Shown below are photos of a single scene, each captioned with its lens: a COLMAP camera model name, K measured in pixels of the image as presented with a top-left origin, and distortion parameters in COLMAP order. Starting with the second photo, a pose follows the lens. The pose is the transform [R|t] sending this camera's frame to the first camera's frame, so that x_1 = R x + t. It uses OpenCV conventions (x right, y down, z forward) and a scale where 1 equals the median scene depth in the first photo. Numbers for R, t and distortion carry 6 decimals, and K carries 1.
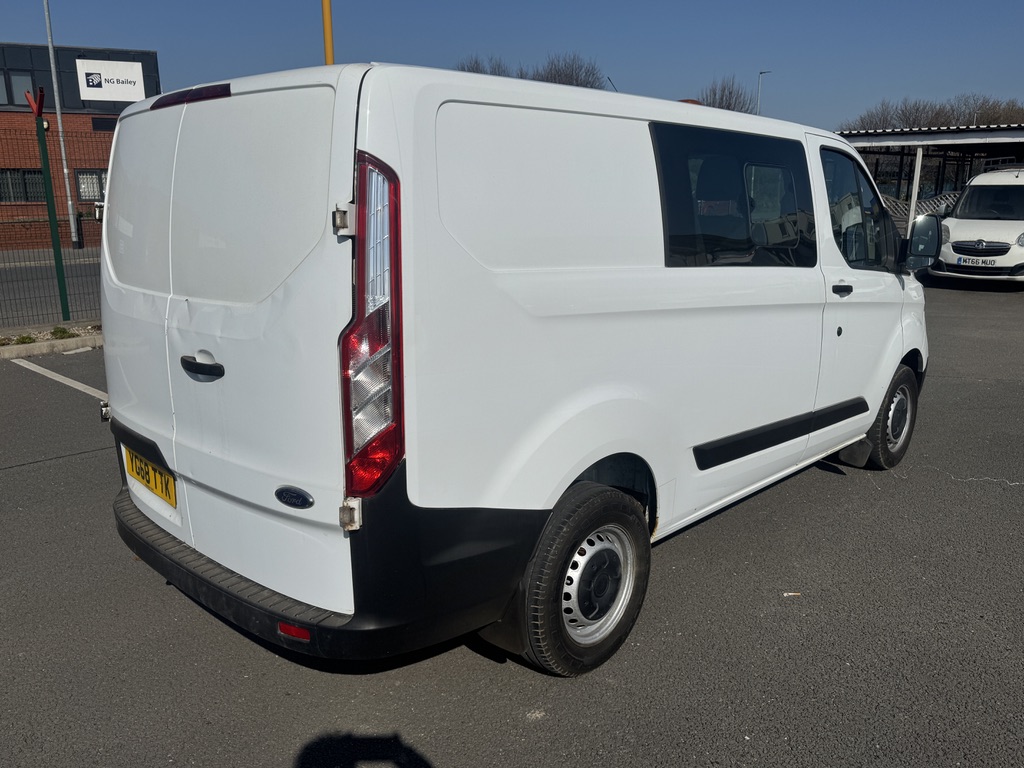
lens RADIAL K [[809.4, 0, 512.0], [0, 809.4, 384.0], [0, 0, 1]] dist [0.095504, -0.144818]
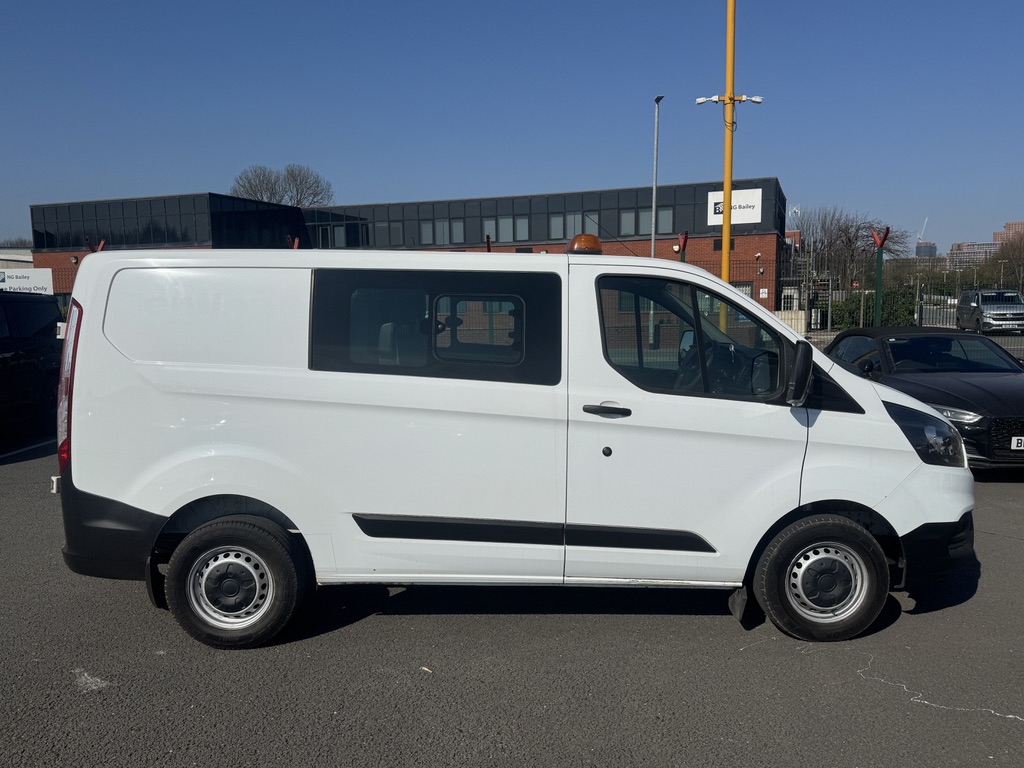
lens RADIAL K [[809.4, 0, 512.0], [0, 809.4, 384.0], [0, 0, 1]] dist [0.095504, -0.144818]
pose [[0.691932, 0.069358, -0.718623, 1.026900], [-0.159364, 0.985495, -0.058330, -0.069372], [0.704154, 0.154883, 0.692949, 0.214110]]
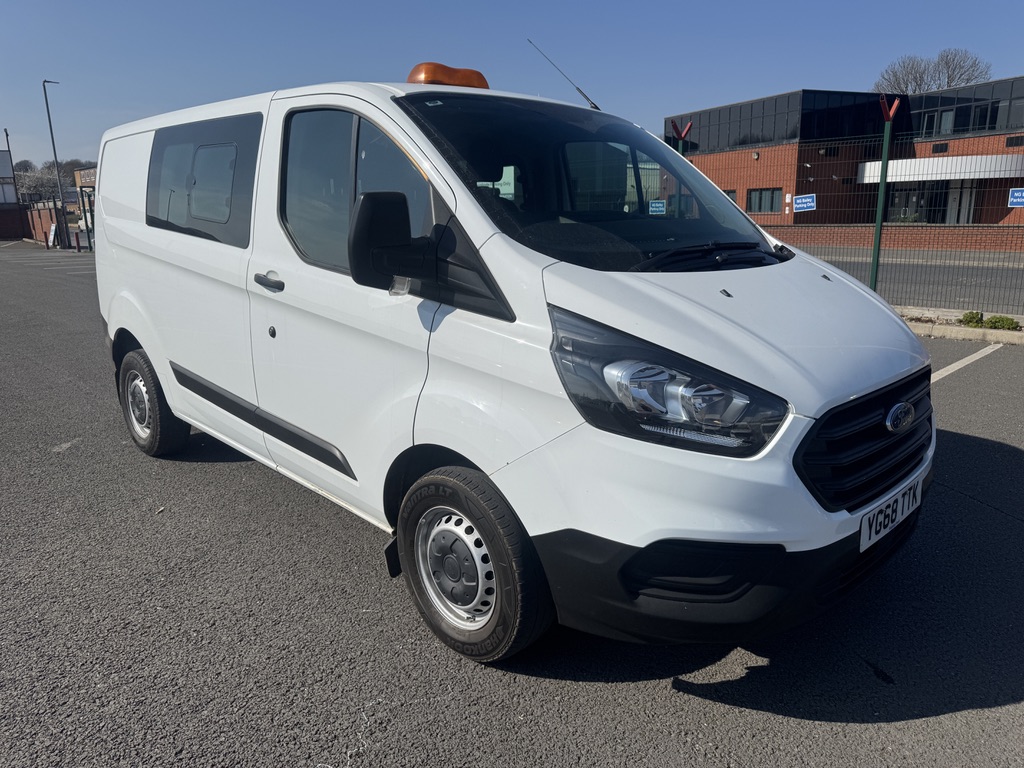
lens RADIAL K [[725.0, 0, 512.0], [0, 725.0, 384.0], [0, 0, 1]] dist [0.003609, -0.000261]
pose [[-0.045046, 0.238564, -0.970081, 1.119361], [-0.217604, 0.945407, 0.242601, -0.247291], [0.974997, 0.222022, 0.009325, 1.241264]]
